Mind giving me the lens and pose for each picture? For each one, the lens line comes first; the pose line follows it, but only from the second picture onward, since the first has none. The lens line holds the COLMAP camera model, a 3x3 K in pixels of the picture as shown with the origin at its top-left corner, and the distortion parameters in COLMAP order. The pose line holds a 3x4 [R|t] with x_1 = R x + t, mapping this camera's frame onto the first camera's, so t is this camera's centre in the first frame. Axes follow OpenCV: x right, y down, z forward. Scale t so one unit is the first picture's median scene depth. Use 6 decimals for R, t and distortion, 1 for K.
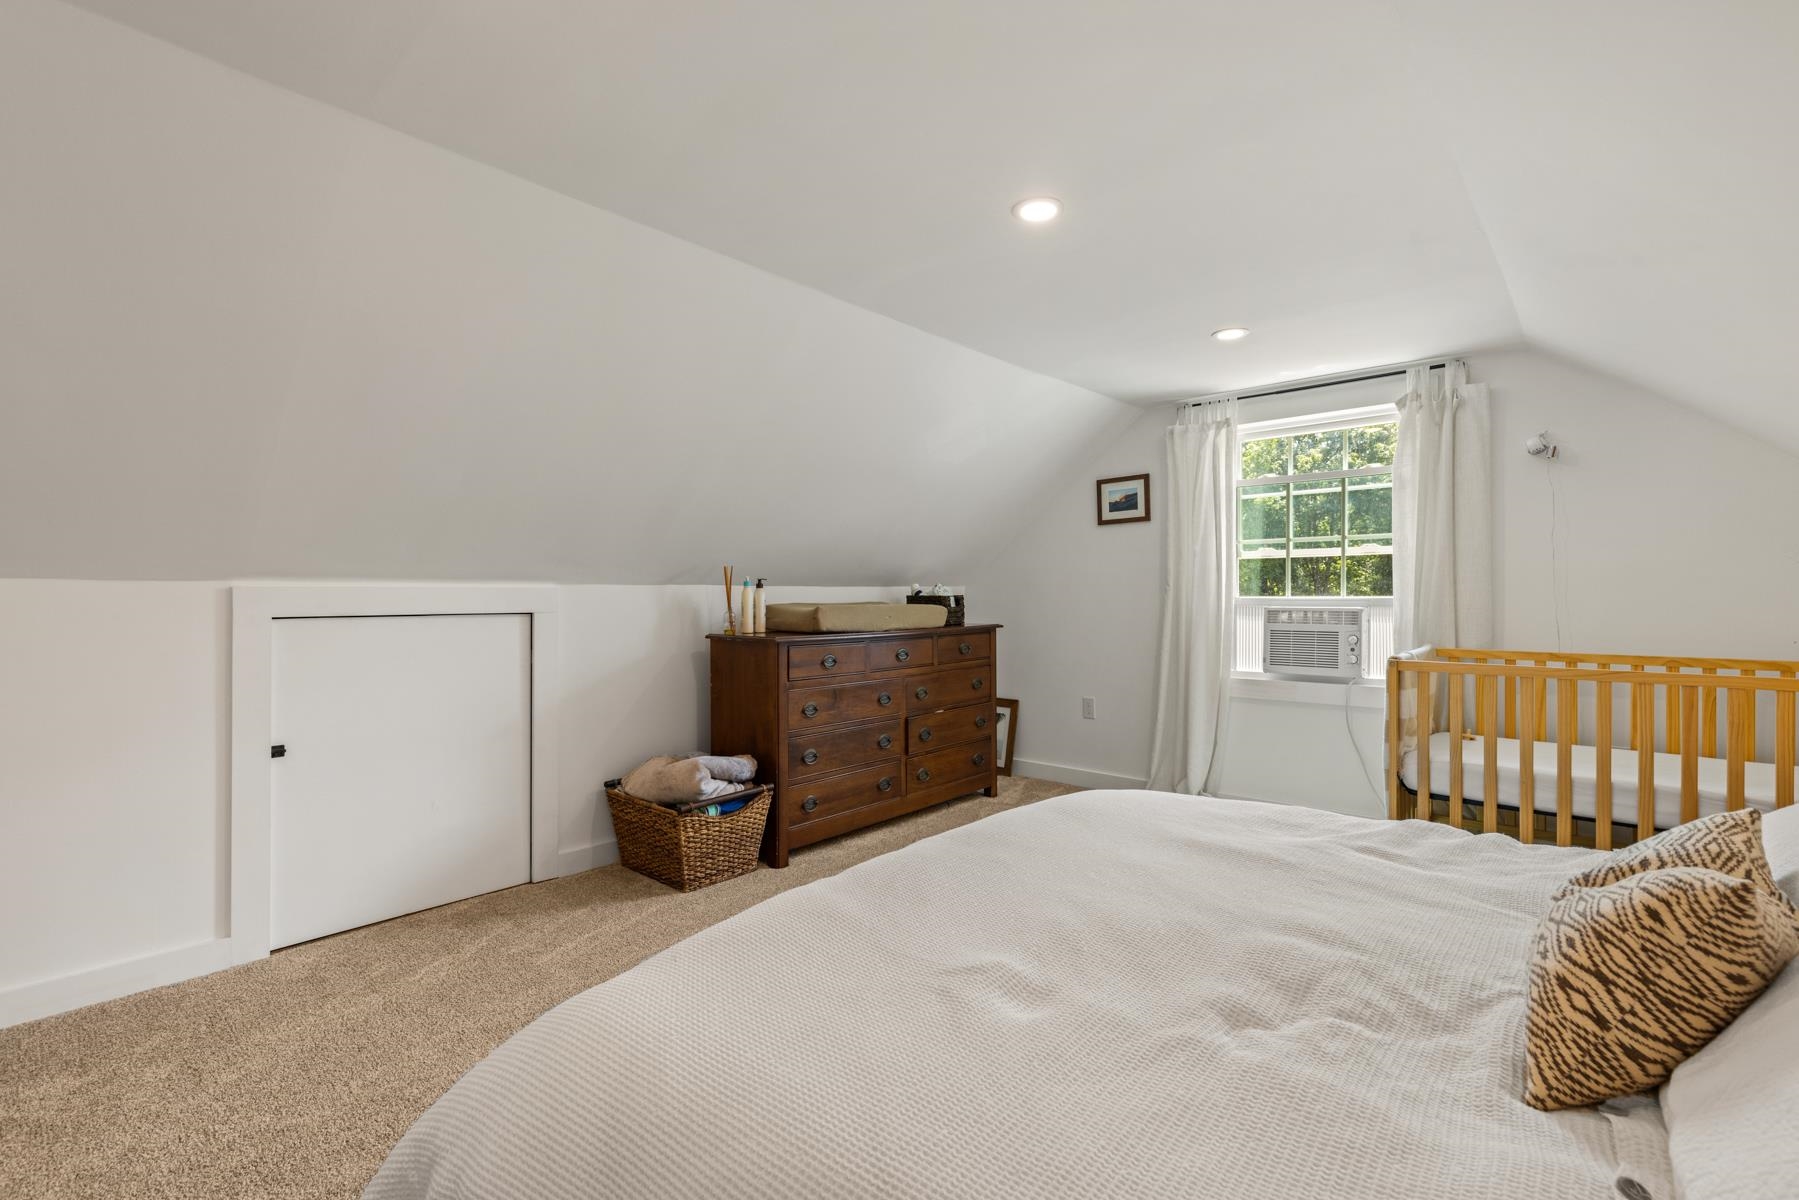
lens RADIAL K [[810.1, 0, 902.7], [0, 810.1, 599.2], [0, 0, 1]] dist [0.002603, -0.000282]
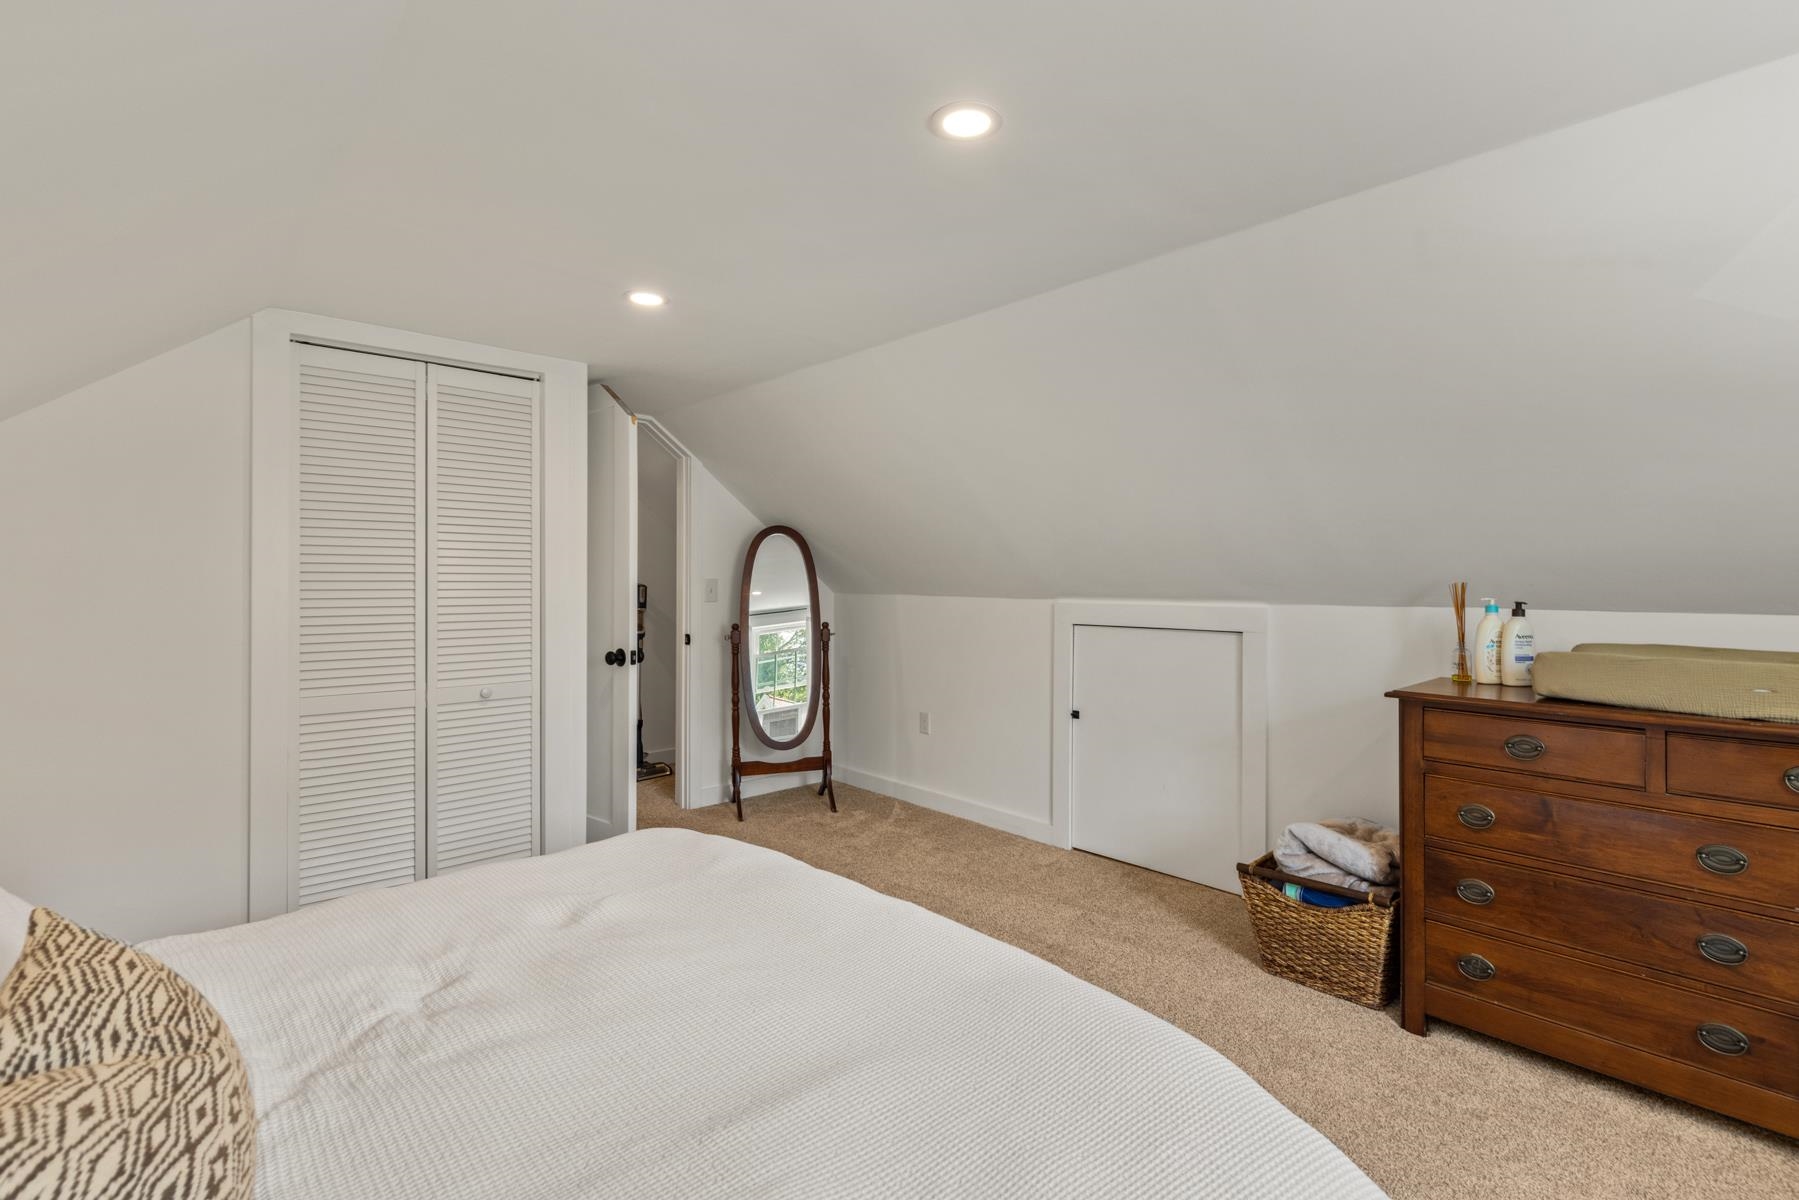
lens RADIAL K [[810.1, 0, 898.7], [0, 810.1, 593.5], [0, 0, 1]] dist [0.002603, -0.000282]
pose [[-0.106760, 0.017341, -0.994134, 0.578091], [-0.002719, 0.999839, 0.017733, -0.046361], [0.994281, 0.004596, -0.106696, 0.664465]]
